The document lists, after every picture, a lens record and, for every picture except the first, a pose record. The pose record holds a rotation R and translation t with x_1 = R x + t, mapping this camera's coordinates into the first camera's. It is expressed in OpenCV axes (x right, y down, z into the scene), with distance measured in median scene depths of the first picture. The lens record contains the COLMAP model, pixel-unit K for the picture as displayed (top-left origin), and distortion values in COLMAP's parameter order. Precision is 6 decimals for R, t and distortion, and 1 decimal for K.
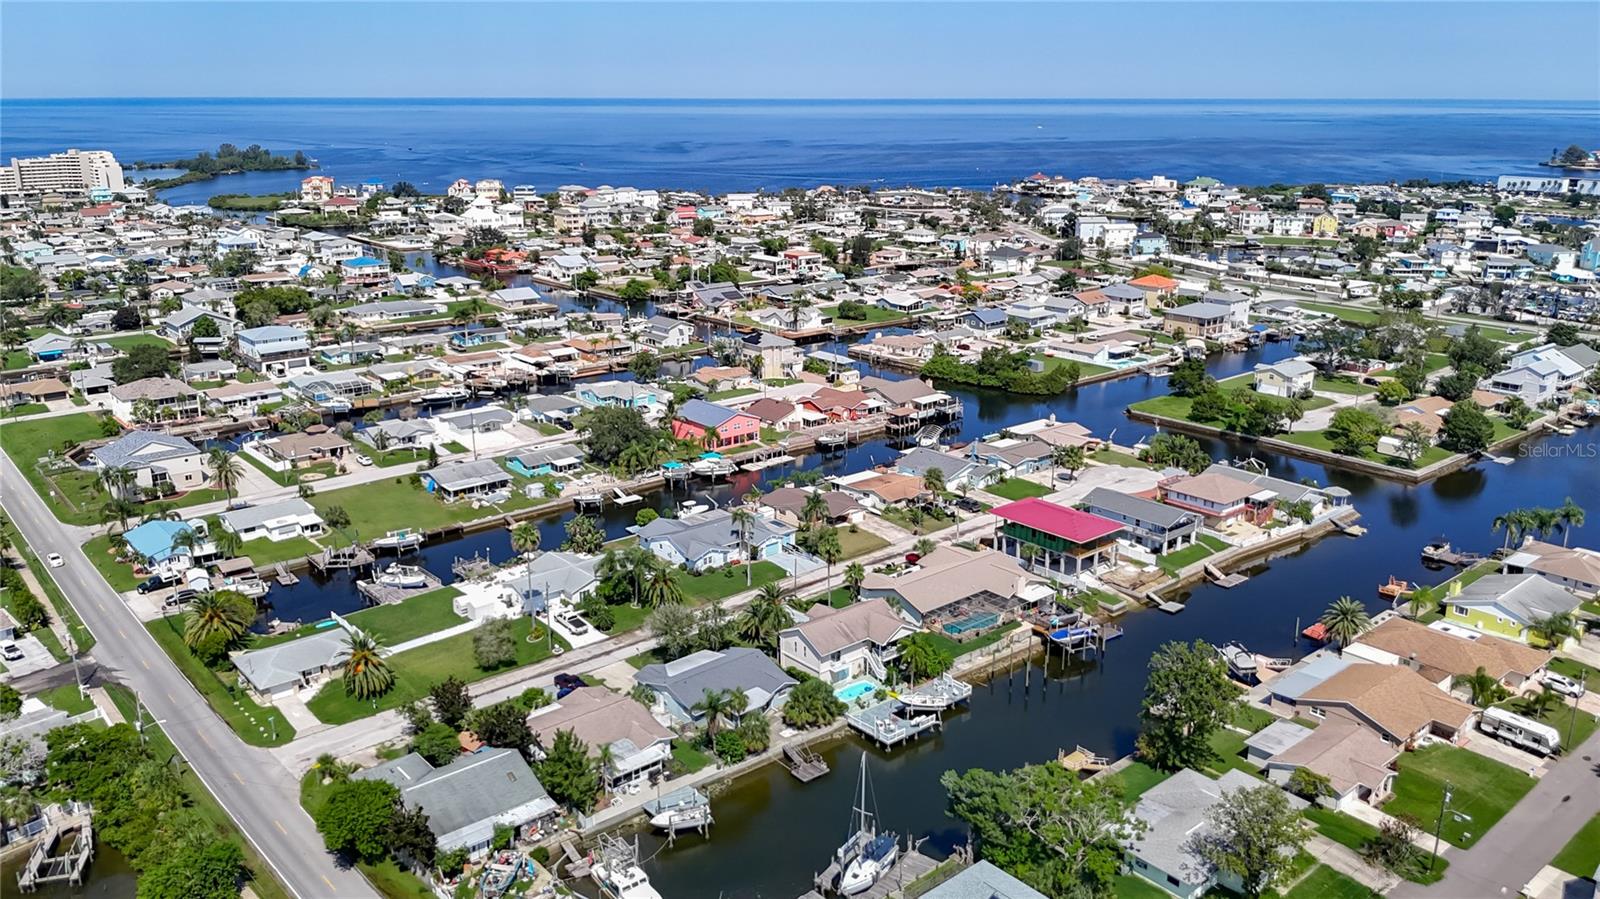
lens RADIAL K [[1177.0, 0, 800.0], [0, 1177.0, 449.5], [0, 0, 1]] dist [0.065477, -0.072754]
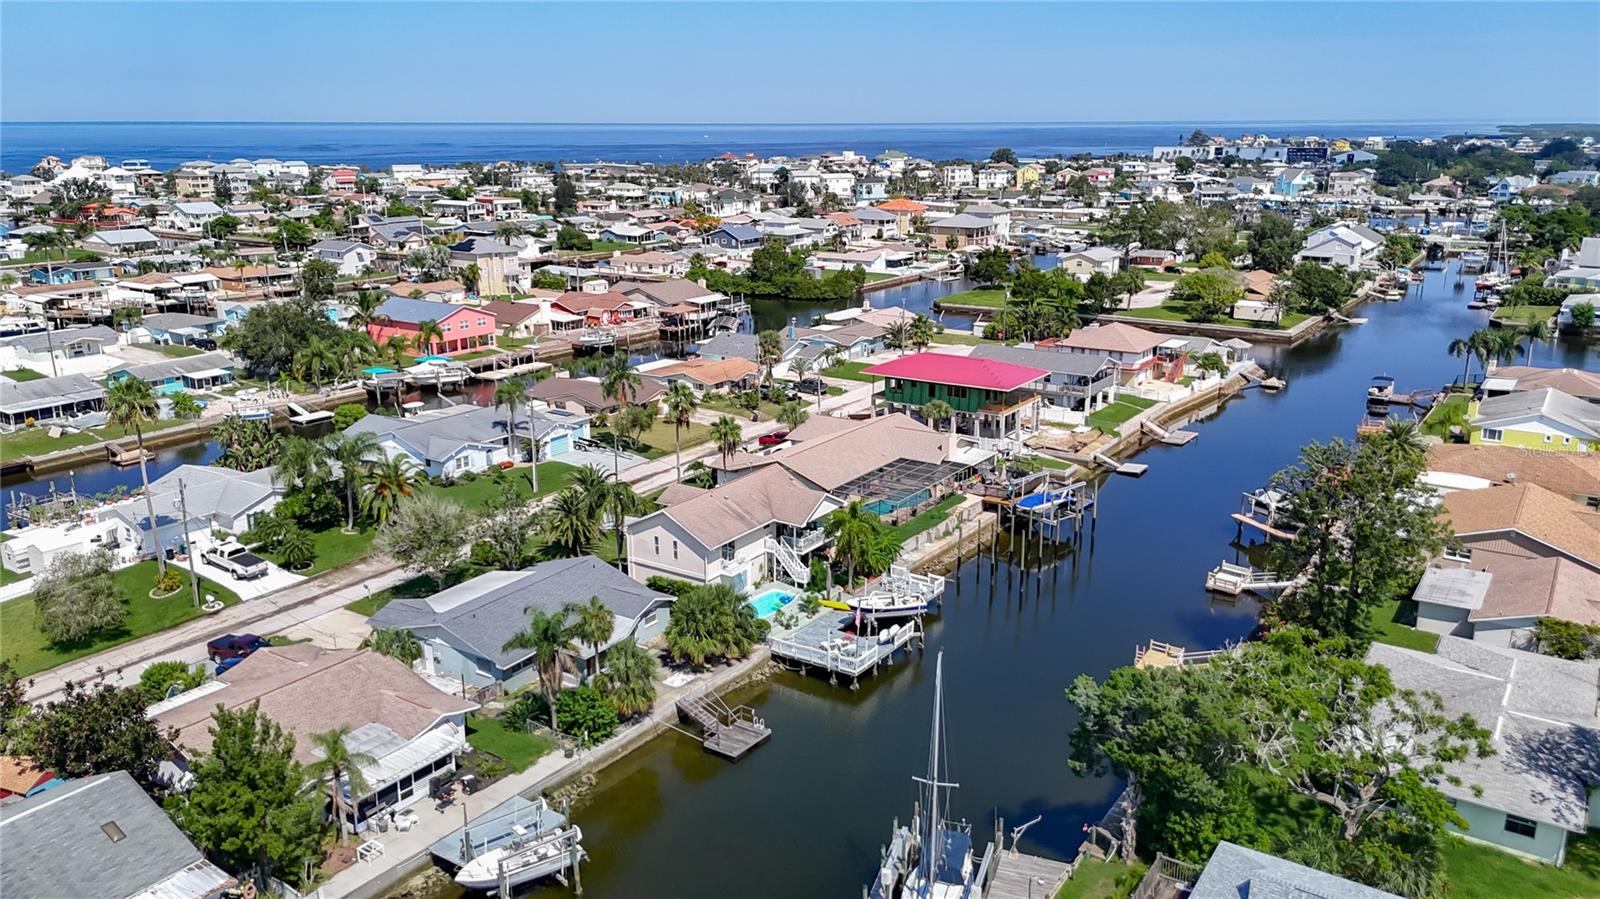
lens RADIAL K [[1181.0, 0, 800.0], [0, 1181.0, 449.5], [0, 0, 1]] dist [0.072842, -0.089522]
pose [[0.963397, -0.072734, 0.258025, -0.074204], [0.075675, 0.997131, -0.001471, 0.112191], [-0.257178, 0.020943, 0.966137, 0.363816]]
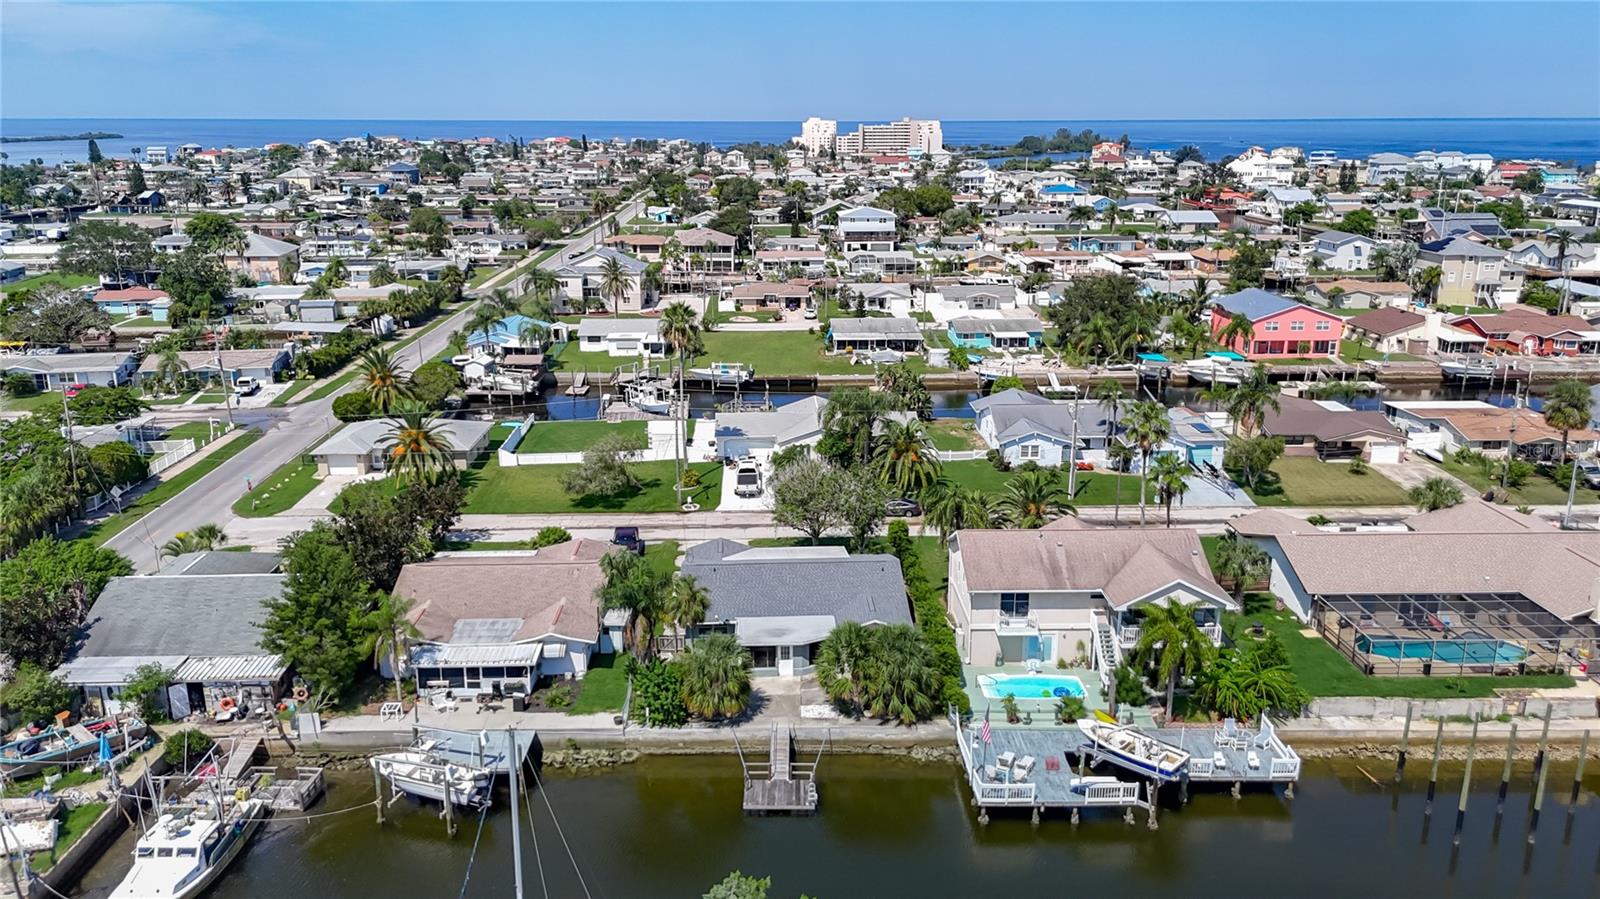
lens RADIAL K [[1181.0, 0, 800.0], [0, 1181.0, 449.5], [0, 0, 1]] dist [0.072842, -0.089522]
pose [[0.778311, 0.166878, -0.605296, 0.211493], [-0.172256, 0.983796, 0.049737, 0.092152], [0.603788, 0.065555, 0.794445, 0.496792]]
